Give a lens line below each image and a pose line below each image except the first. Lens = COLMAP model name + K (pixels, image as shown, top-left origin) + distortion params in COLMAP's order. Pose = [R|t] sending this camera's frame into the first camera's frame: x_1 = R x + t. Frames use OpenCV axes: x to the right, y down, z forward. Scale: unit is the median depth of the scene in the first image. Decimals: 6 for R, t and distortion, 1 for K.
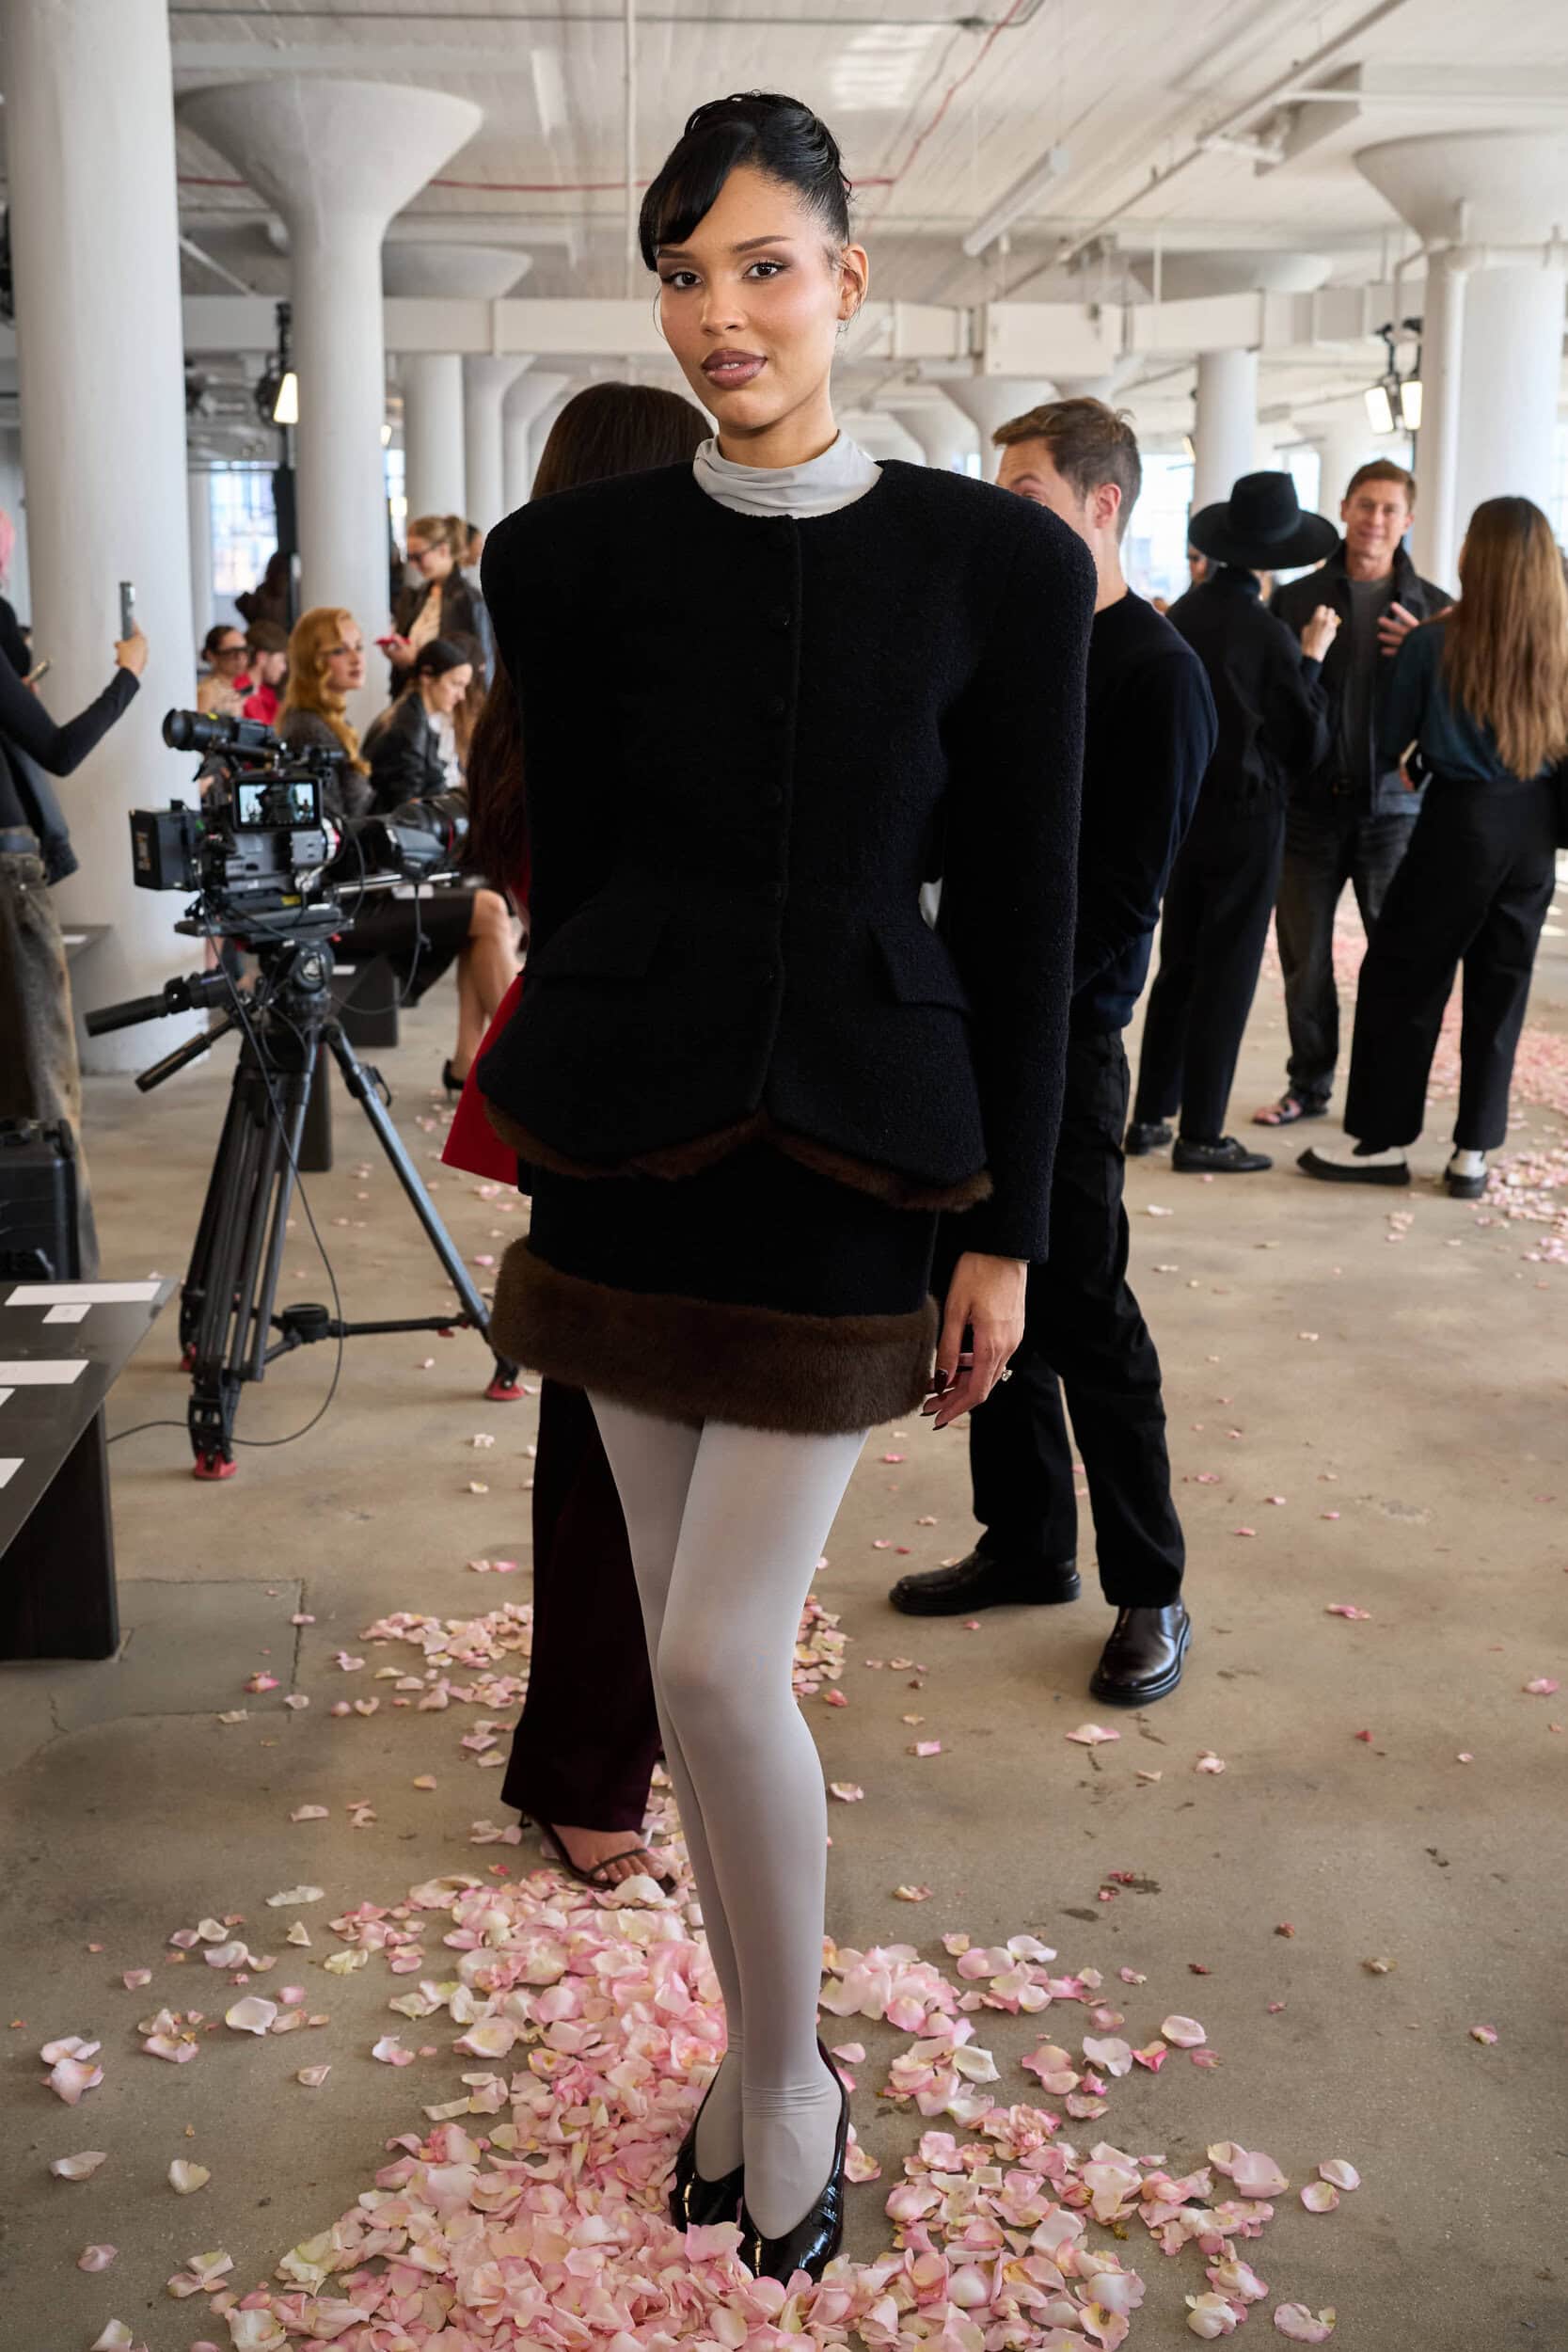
lens RADIAL K [[2419.3, 0, 783.5], [0, 2419.3, 1141.8], [0, 0, 1]] dist [-0.009584, 0.018593]
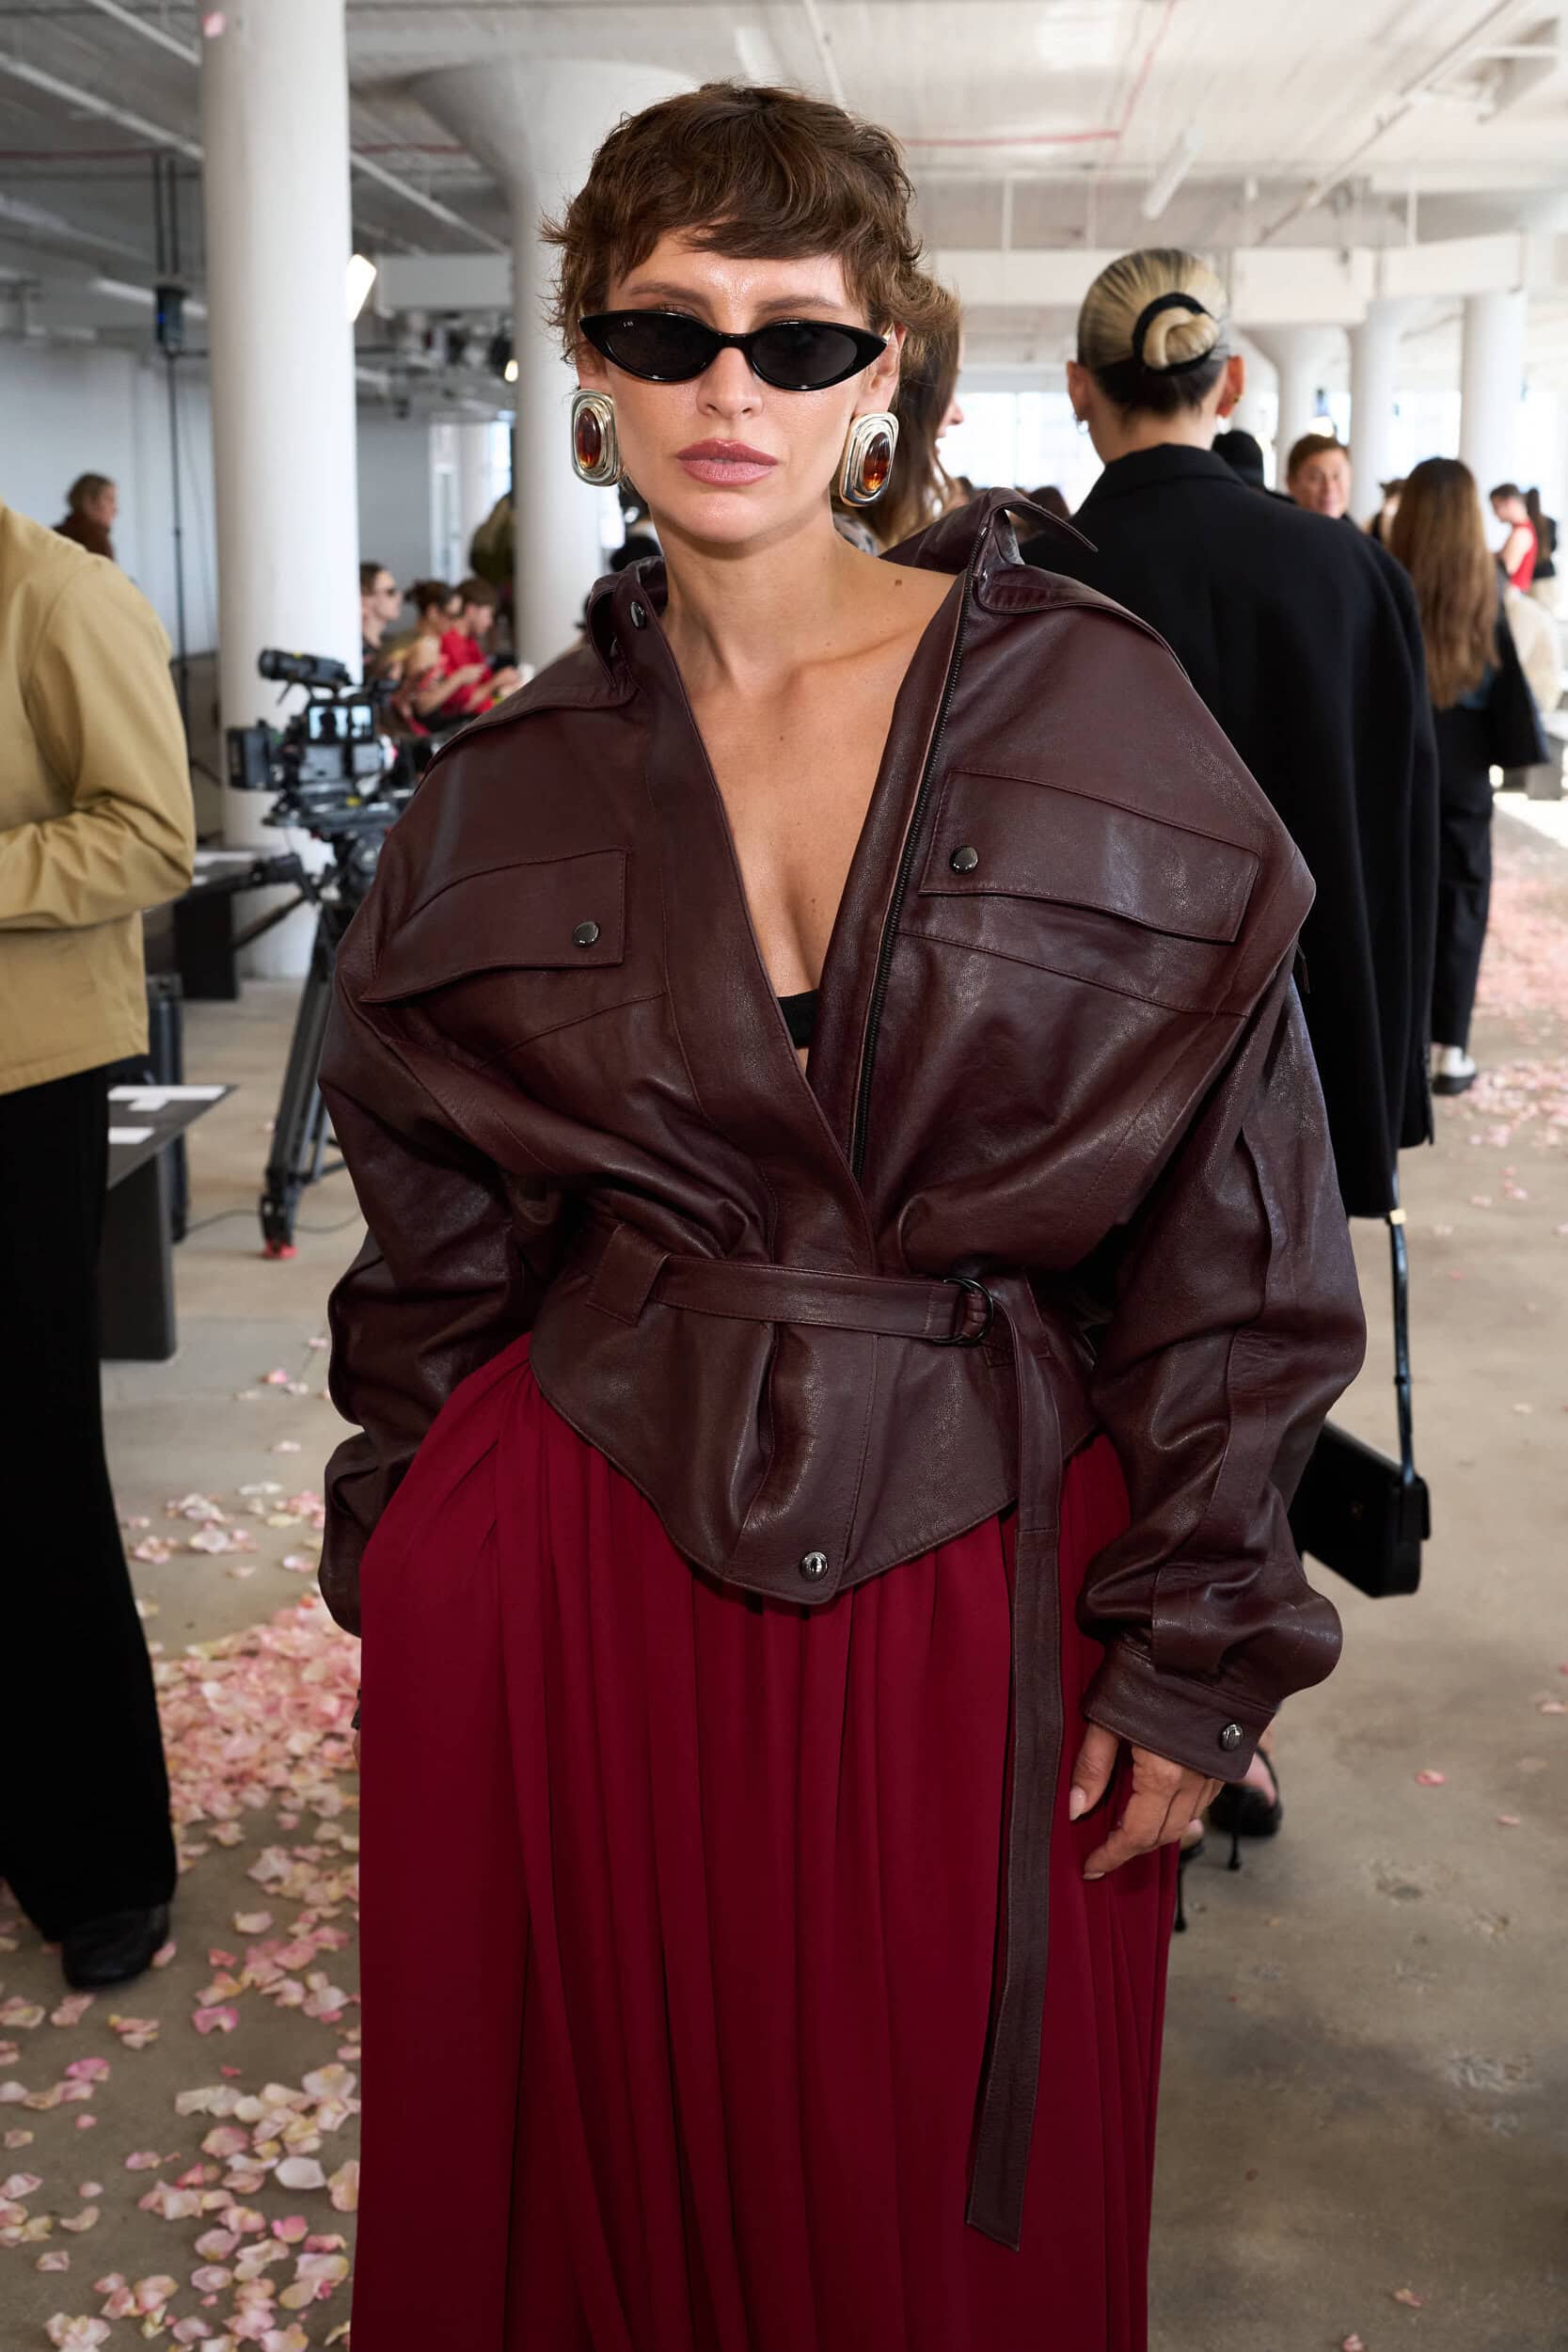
lens RADIAL K [[2574.7, 0, 782.0], [0, 2574.7, 1075.8], [0, 0, 1]] dist [-0.009546, -0.001775]
pose [[0.993152, 0.019488, -0.115188, 0.056430], [-0.021665, 0.999609, -0.017672, 0.019930], [0.114799, 0.020046, 0.993186, -0.095707]]
